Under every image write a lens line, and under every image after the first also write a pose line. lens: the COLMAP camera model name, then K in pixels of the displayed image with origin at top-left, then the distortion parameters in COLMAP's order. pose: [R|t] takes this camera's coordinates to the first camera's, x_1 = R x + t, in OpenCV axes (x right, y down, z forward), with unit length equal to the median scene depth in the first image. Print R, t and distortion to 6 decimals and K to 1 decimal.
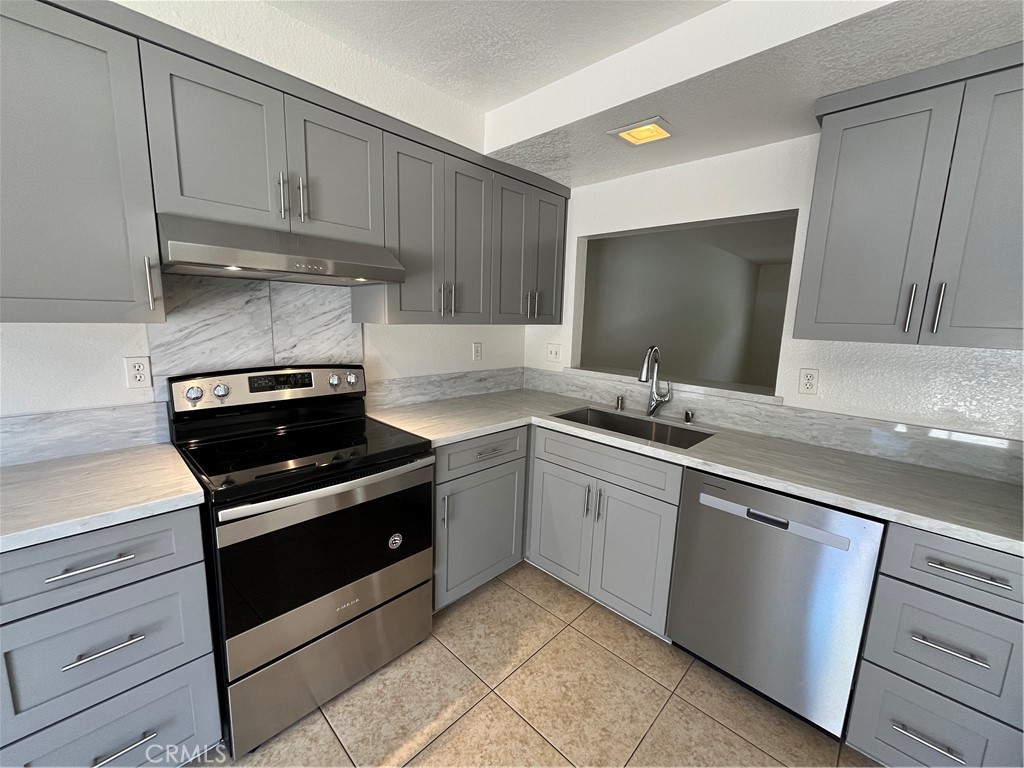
lens RADIAL K [[414.0, 0, 512.0], [0, 414.0, 384.0], [0, 0, 1]] dist [-0.001659, -0.000043]
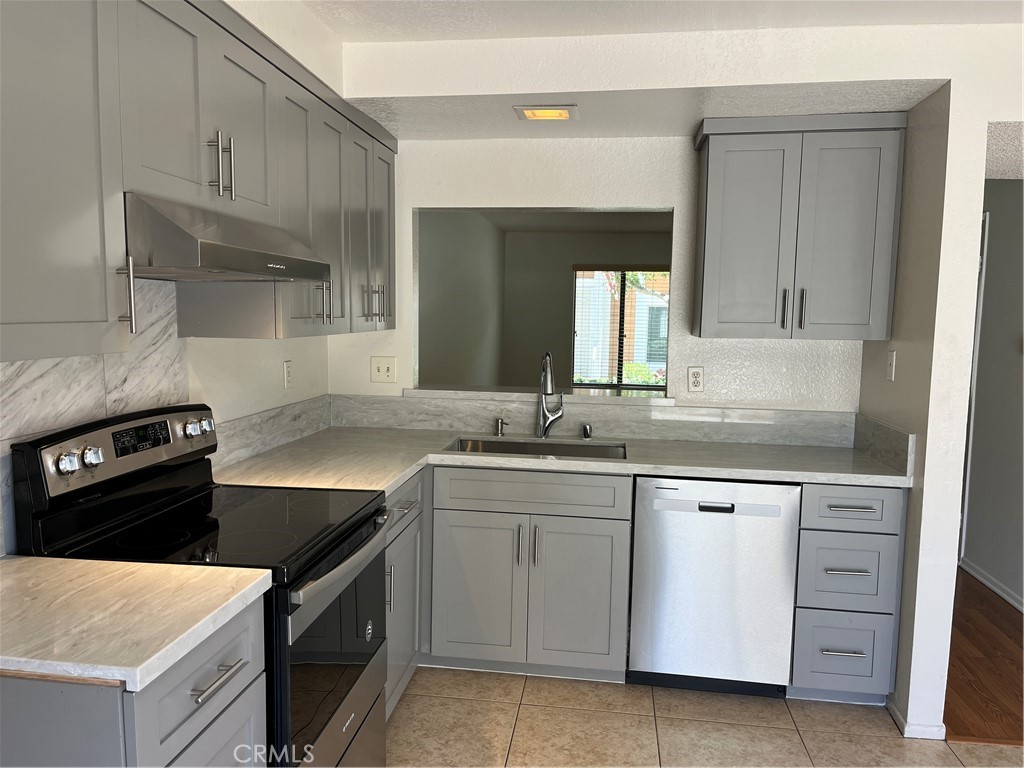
lens RADIAL K [[778.0, 0, 506.7], [0, 778.0, 397.4], [0, 0, 1]] dist [0.040190, -0.002470]
pose [[0.810469, -0.082867, 0.579891, -0.717968], [0.105023, 0.994459, -0.004674, -0.001774], [-0.576290, 0.064690, 0.814681, -0.255676]]
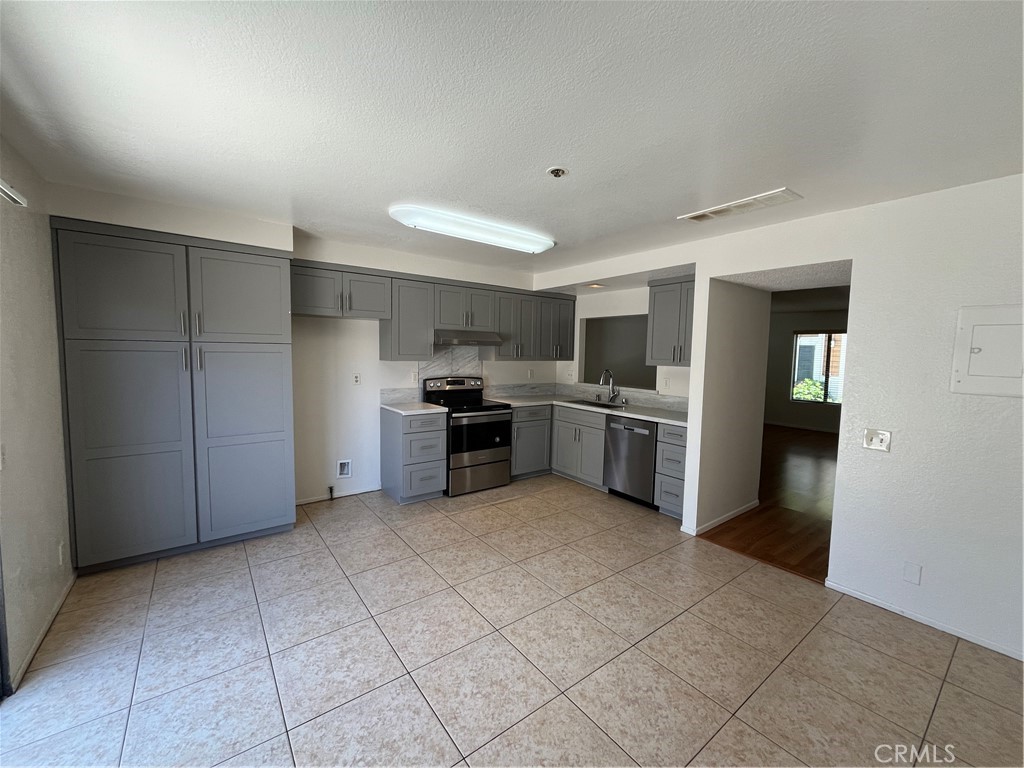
lens RADIAL K [[414.0, 0, 512.0], [0, 414.0, 384.0], [0, 0, 1]] dist [-0.001659, -0.000043]
pose [[0.986889, 0.001576, -0.161391, 0.214094], [-0.016083, 0.995936, -0.088621, 0.214922], [0.160595, 0.090055, 0.982903, -1.435835]]
